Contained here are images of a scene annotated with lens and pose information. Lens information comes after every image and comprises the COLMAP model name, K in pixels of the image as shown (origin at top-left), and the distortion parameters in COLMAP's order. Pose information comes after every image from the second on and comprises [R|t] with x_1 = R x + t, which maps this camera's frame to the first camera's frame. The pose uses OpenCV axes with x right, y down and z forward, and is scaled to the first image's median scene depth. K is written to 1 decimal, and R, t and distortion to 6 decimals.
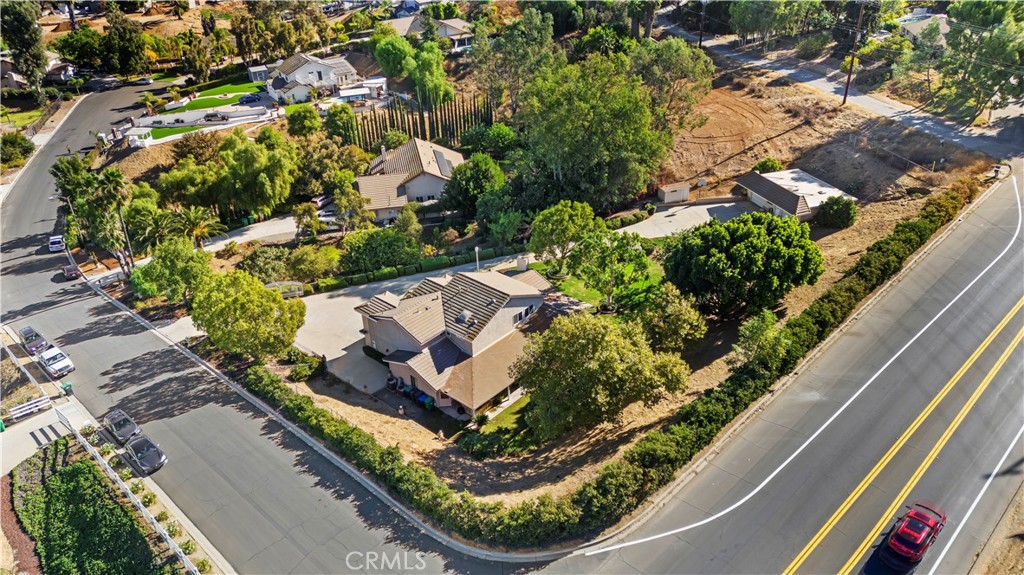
lens RADIAL K [[760.7, 0, 507.5], [0, 760.7, 287.2], [0, 0, 1]] dist [0.063668, -0.047402]
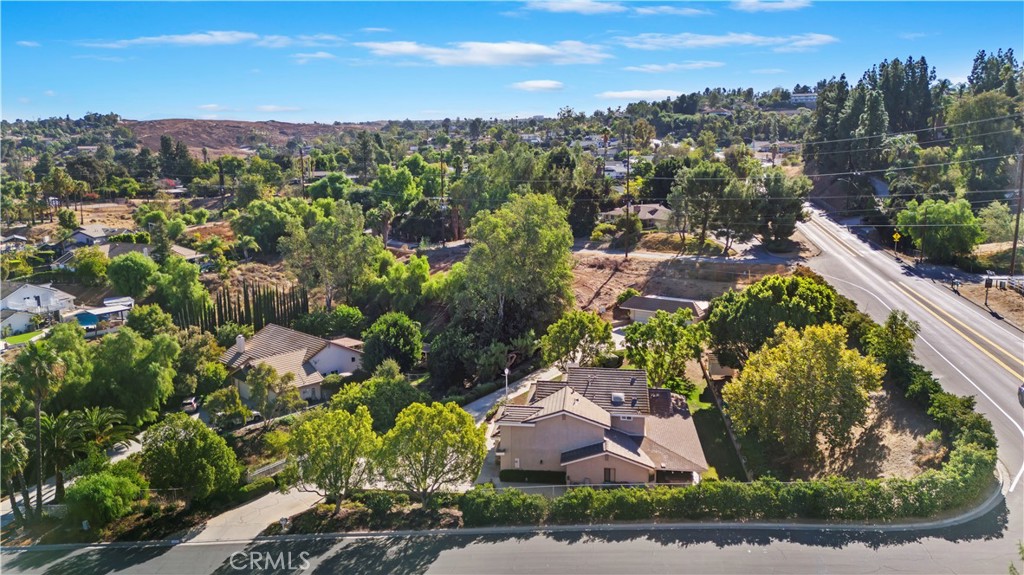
lens RADIAL K [[760.7, 0, 510.9], [0, 760.7, 276.5], [0, 0, 1]] dist [0.063668, -0.047402]
pose [[0.814610, -0.069418, 0.575840, -0.673057], [0.272563, 0.922175, -0.274413, 0.117371], [-0.511976, 0.380492, 0.770134, 0.275064]]
